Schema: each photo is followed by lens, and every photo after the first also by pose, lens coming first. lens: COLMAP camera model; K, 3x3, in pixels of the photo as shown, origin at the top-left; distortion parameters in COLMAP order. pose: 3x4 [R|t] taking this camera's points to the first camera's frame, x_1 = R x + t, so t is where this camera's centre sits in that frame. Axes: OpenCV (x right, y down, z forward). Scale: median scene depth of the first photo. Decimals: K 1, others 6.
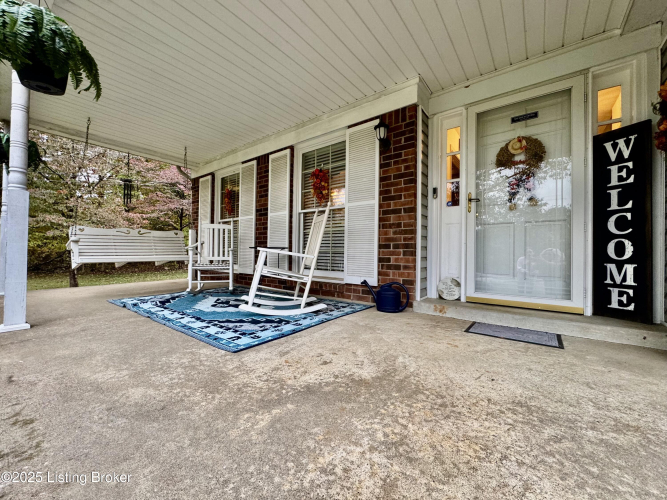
lens RADIAL K [[266.4, 0, 334.0], [0, 266.4, 249.6], [0, 0, 1]] dist [-0.001602, -0.000106]
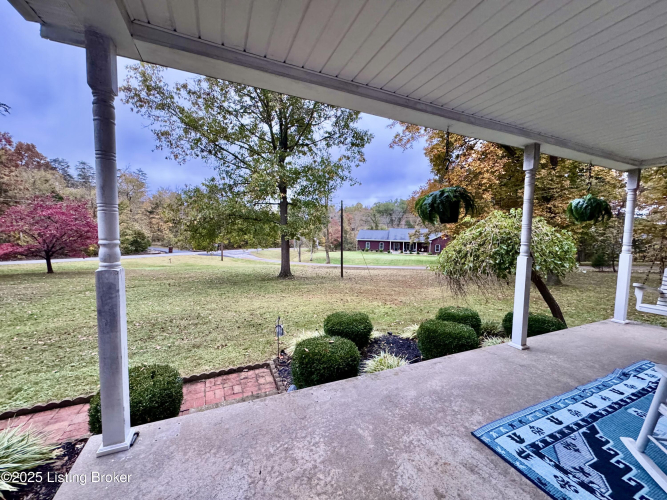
lens RADIAL K [[266.4, 0, 333.8], [0, 266.4, 250.6], [0, 0, 1]] dist [-0.001602, -0.000106]
pose [[-0.479286, 0.041247, -0.876689, 1.058565], [-0.013544, 0.998429, 0.054379, -0.532377], [0.877554, 0.037937, -0.477974, 1.270394]]
